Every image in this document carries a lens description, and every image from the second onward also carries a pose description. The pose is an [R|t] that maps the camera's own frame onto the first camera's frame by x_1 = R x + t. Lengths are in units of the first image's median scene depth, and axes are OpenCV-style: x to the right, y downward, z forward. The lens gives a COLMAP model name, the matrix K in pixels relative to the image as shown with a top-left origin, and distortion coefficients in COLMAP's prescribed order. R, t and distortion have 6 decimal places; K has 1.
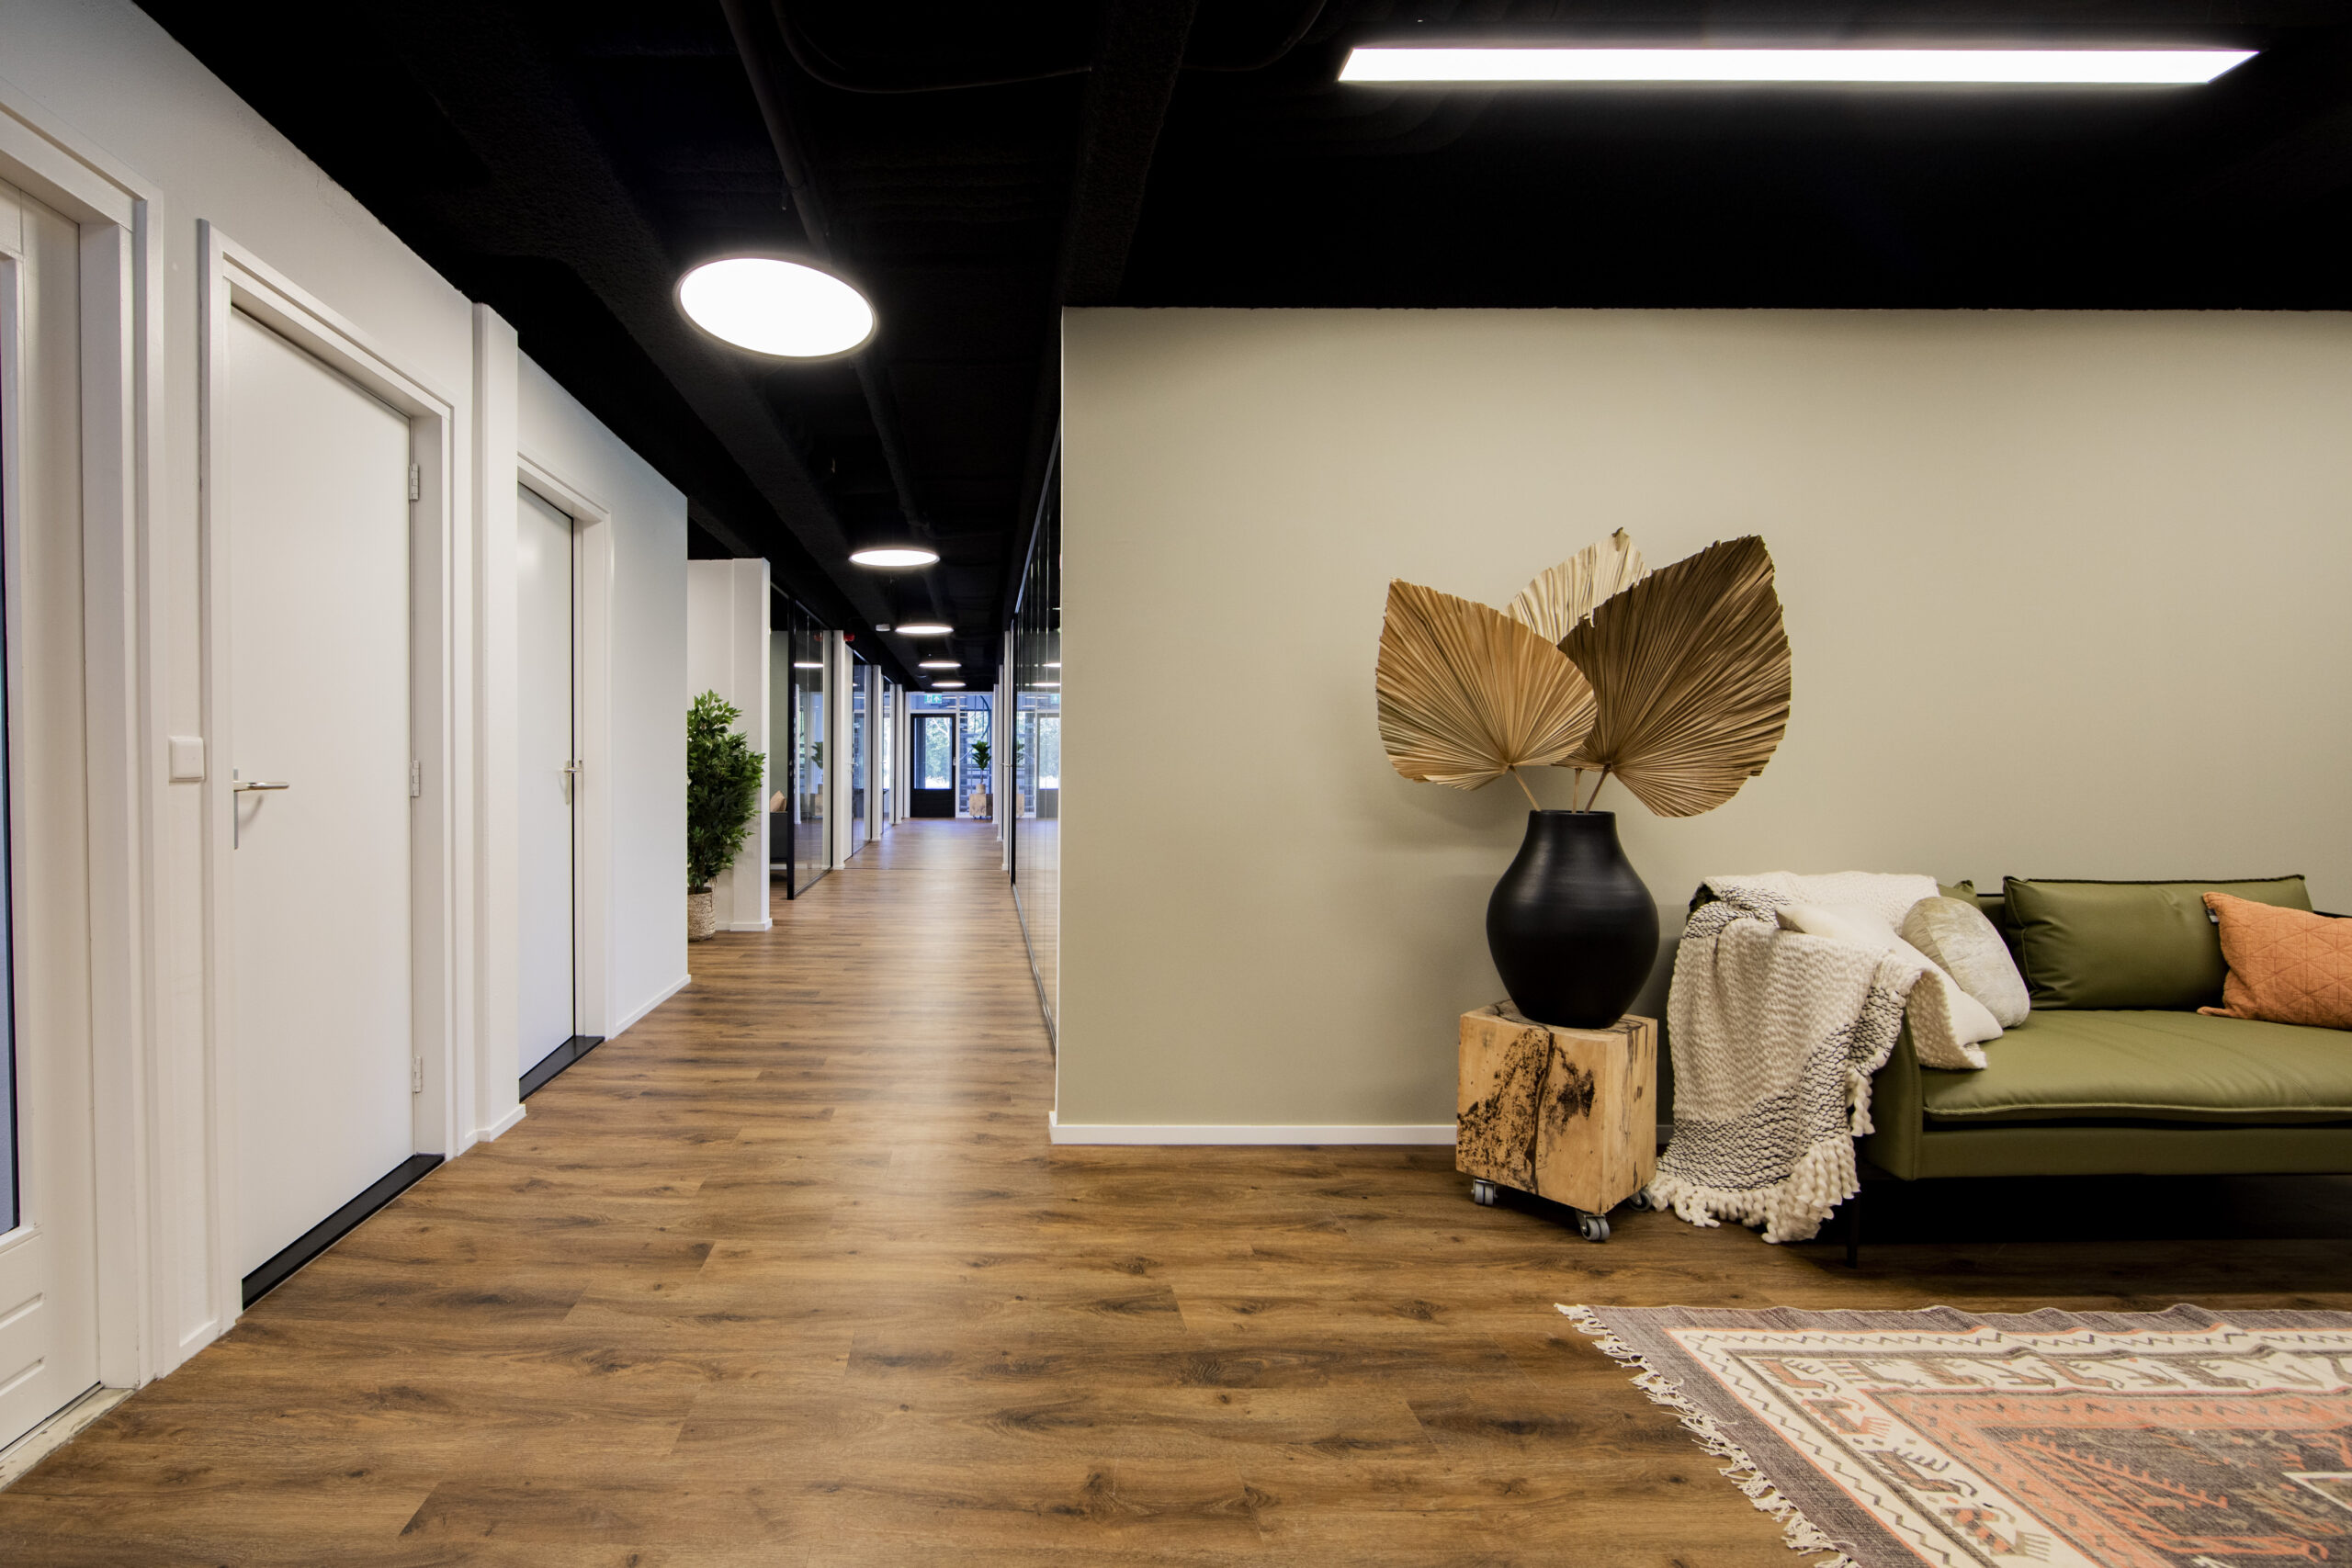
lens RADIAL K [[1015.0, 0, 976.5], [0, 1015.0, 792.6], [0, 0, 1]] dist [-0.001039, -0.000082]
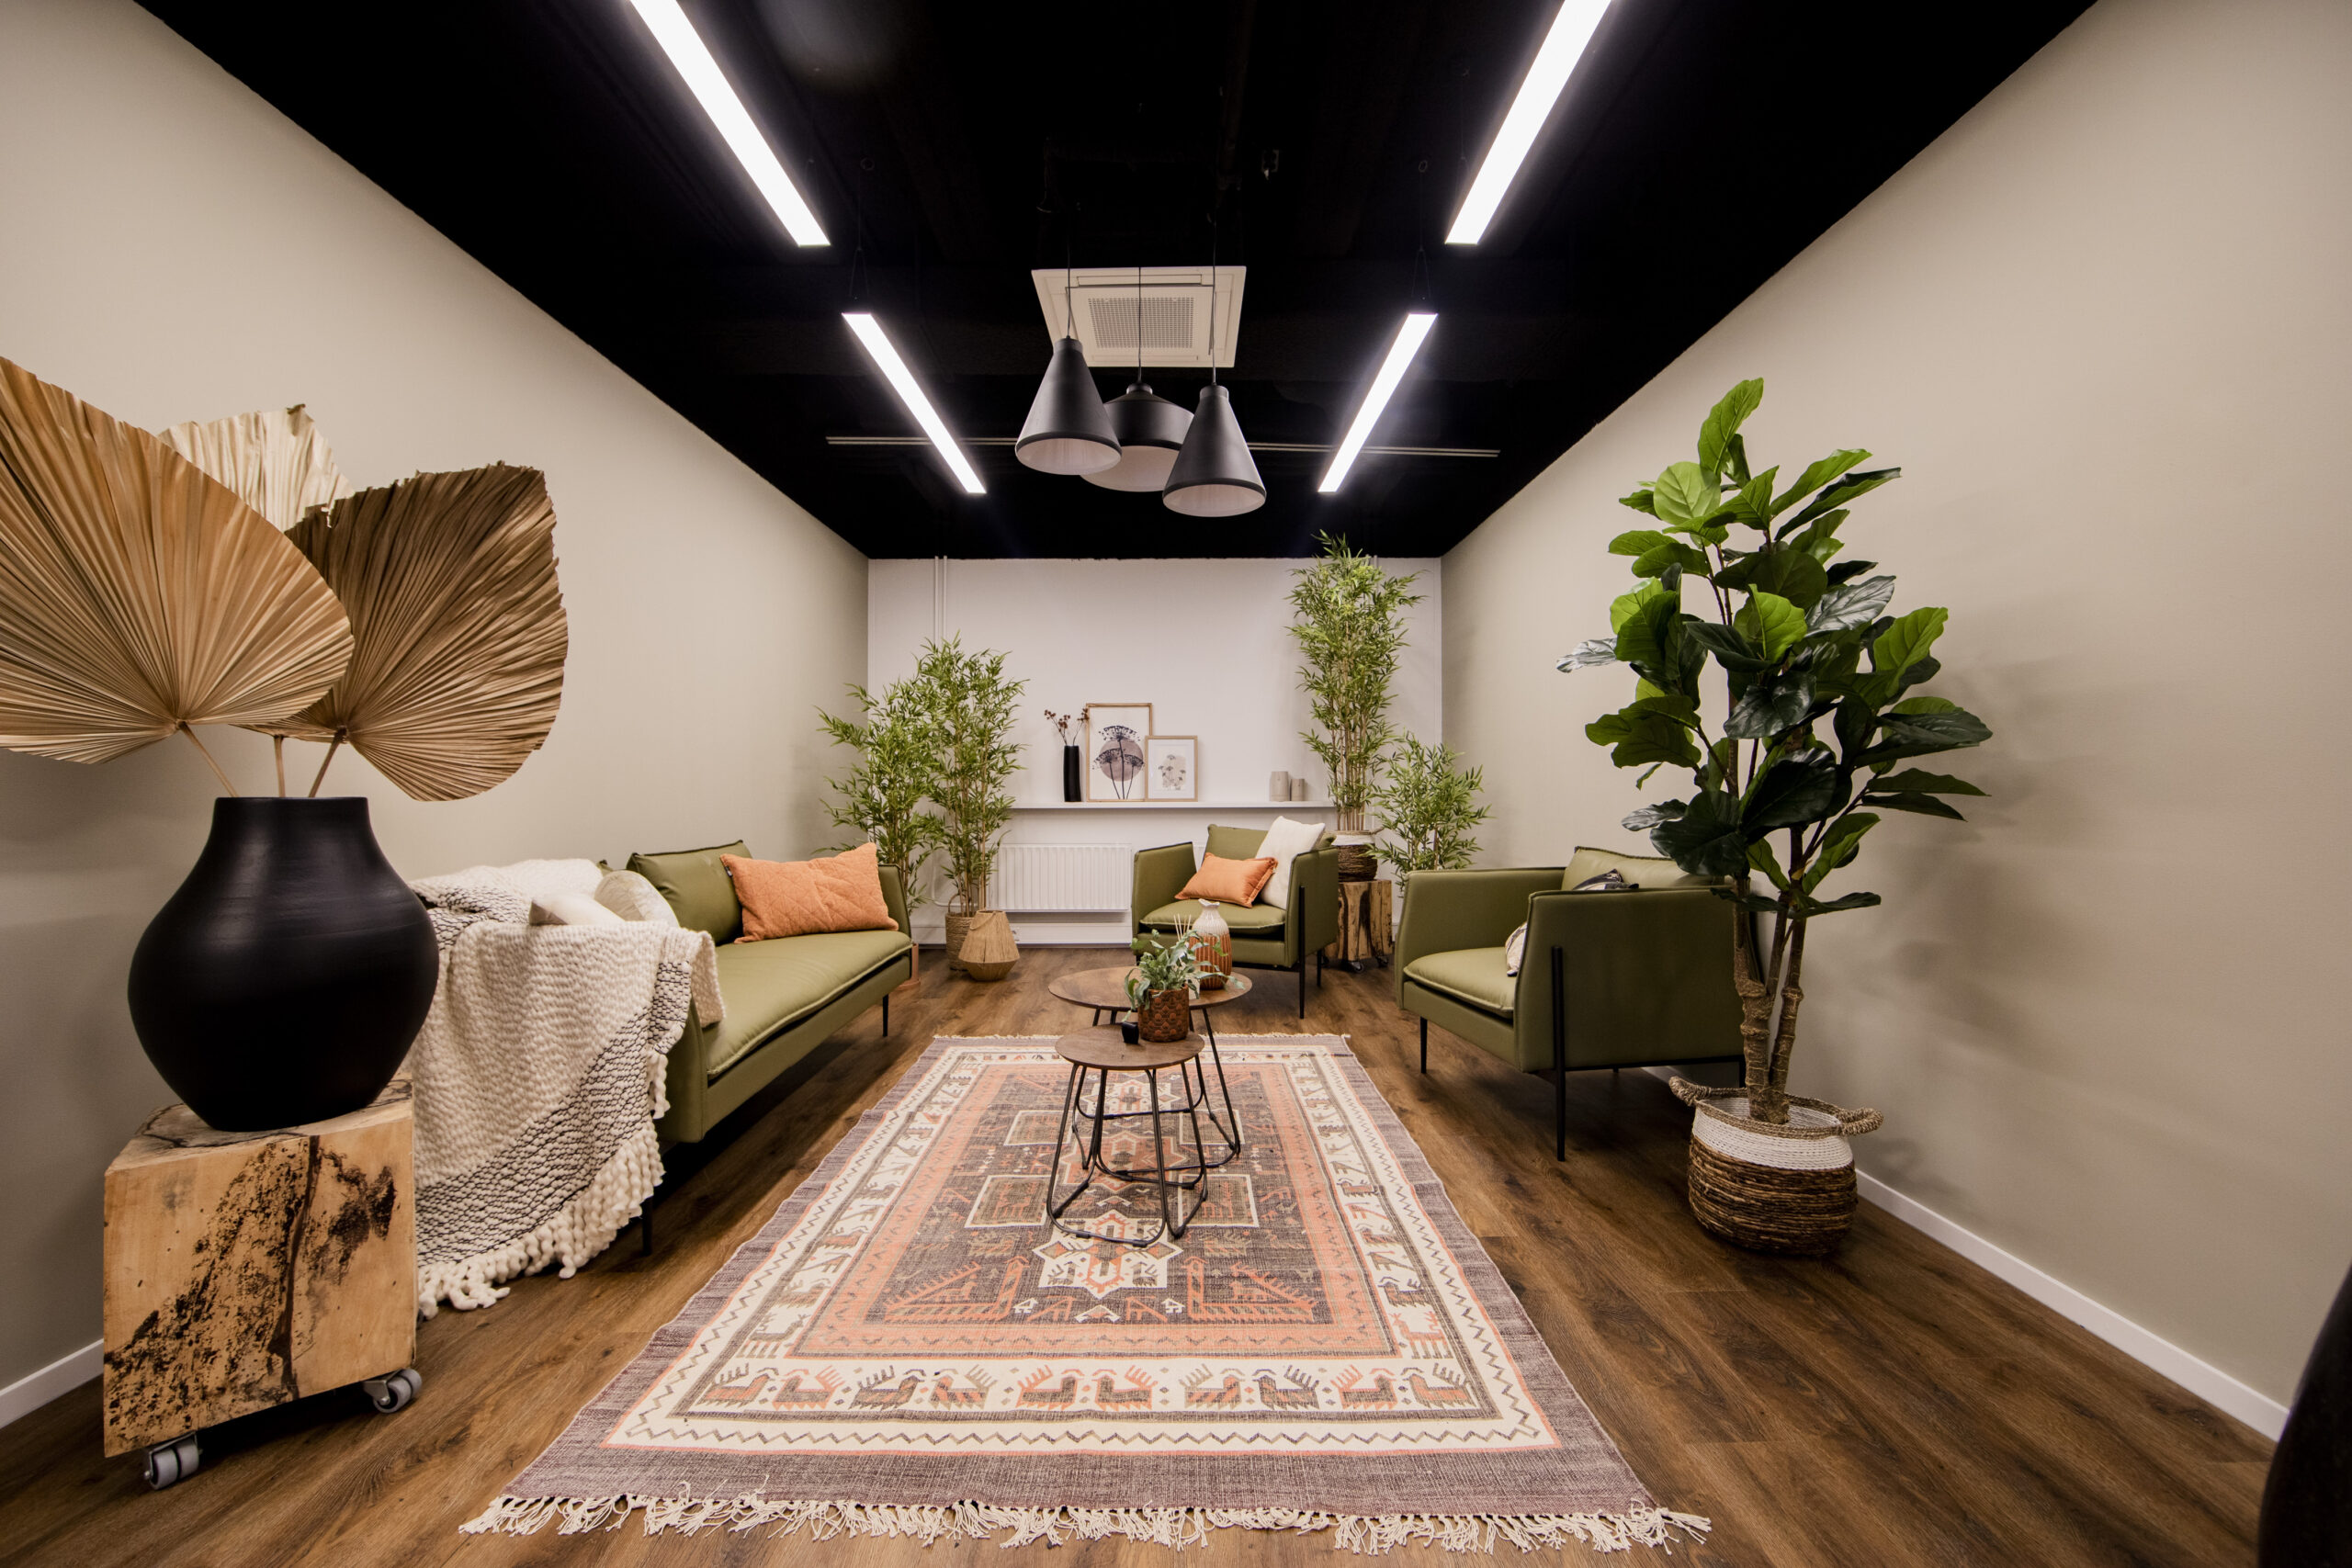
lens RADIAL K [[925.0, 0, 1172.7], [0, 925.0, 795.6], [0, 0, 1]] dist [-0.007635, 0.000328]
pose [[-0.010496, -0.008236, 0.999911, -0.022730], [0.031948, 0.999453, 0.008568, 0.032386], [-0.999434, 0.032035, -0.010227, 0.454078]]
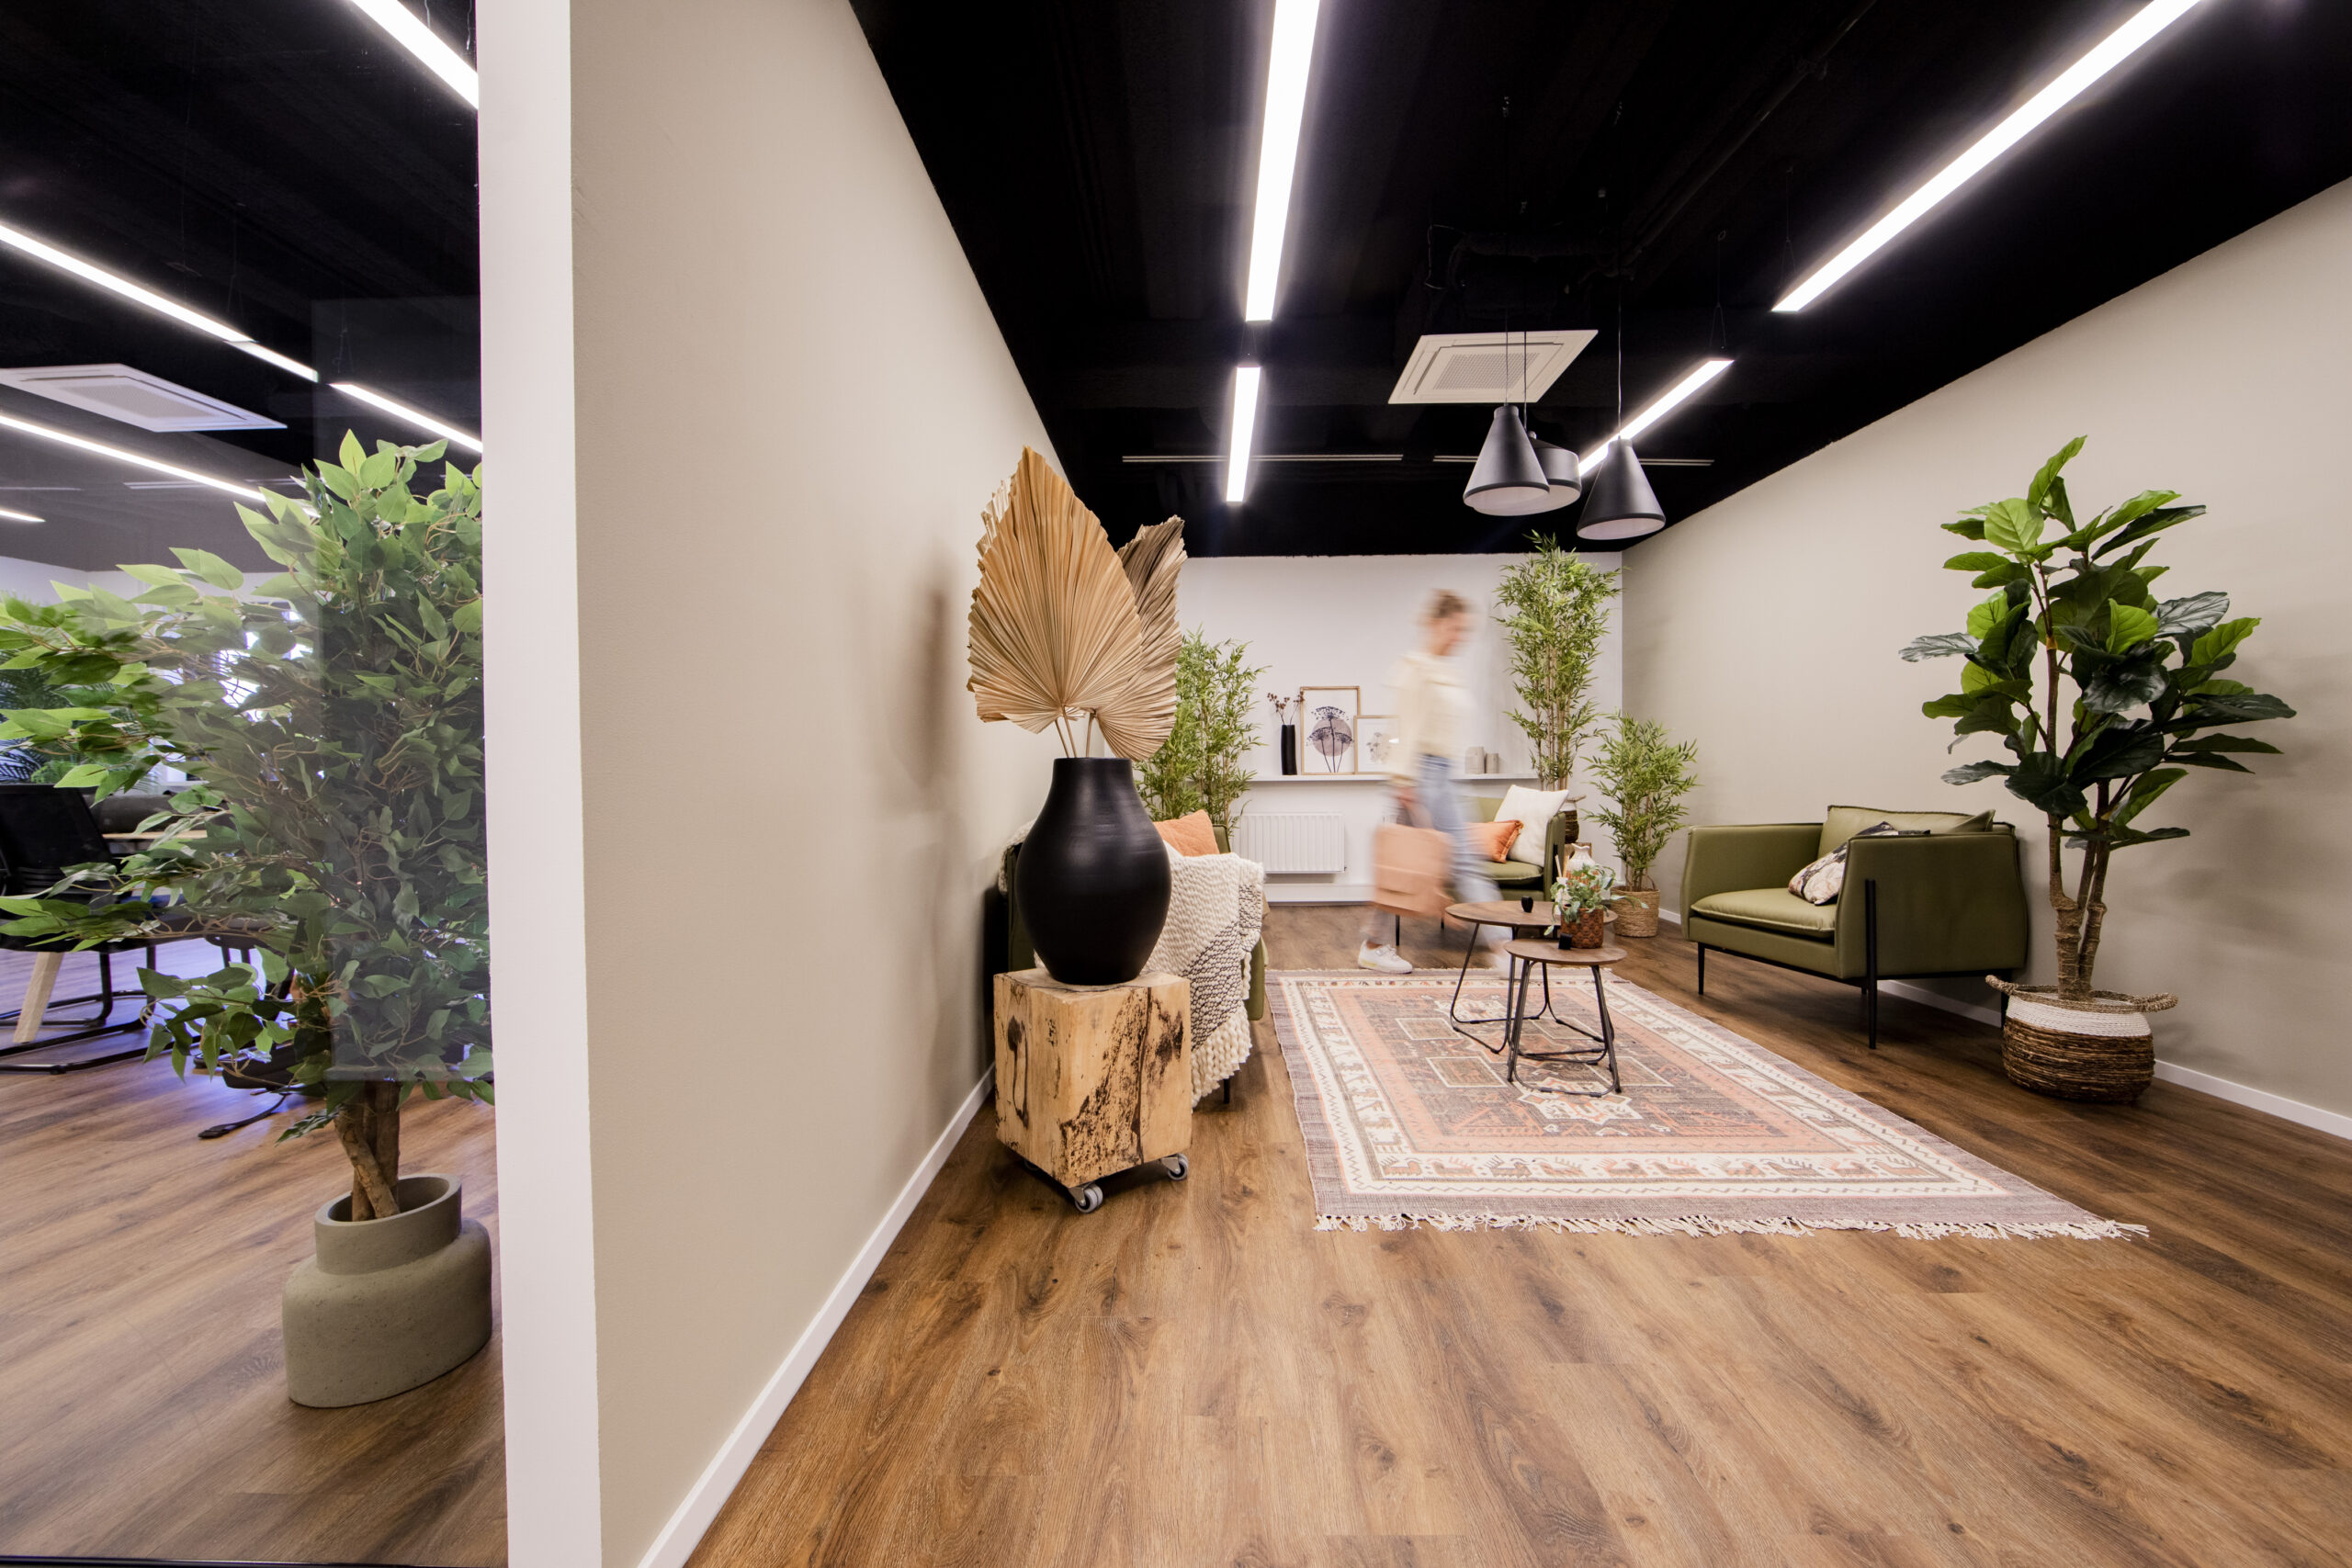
lens RADIAL K [[930.2, 0, 1176.8], [0, 930.2, 796.7], [0, 0, 1]] dist [-0.000794, 0.000003]
pose [[0.012779, -0.029484, 0.999484, -0.305408], [0.037249, 0.998885, 0.028990, 0.032896], [-0.999224, 0.036859, 0.013863, 0.959898]]
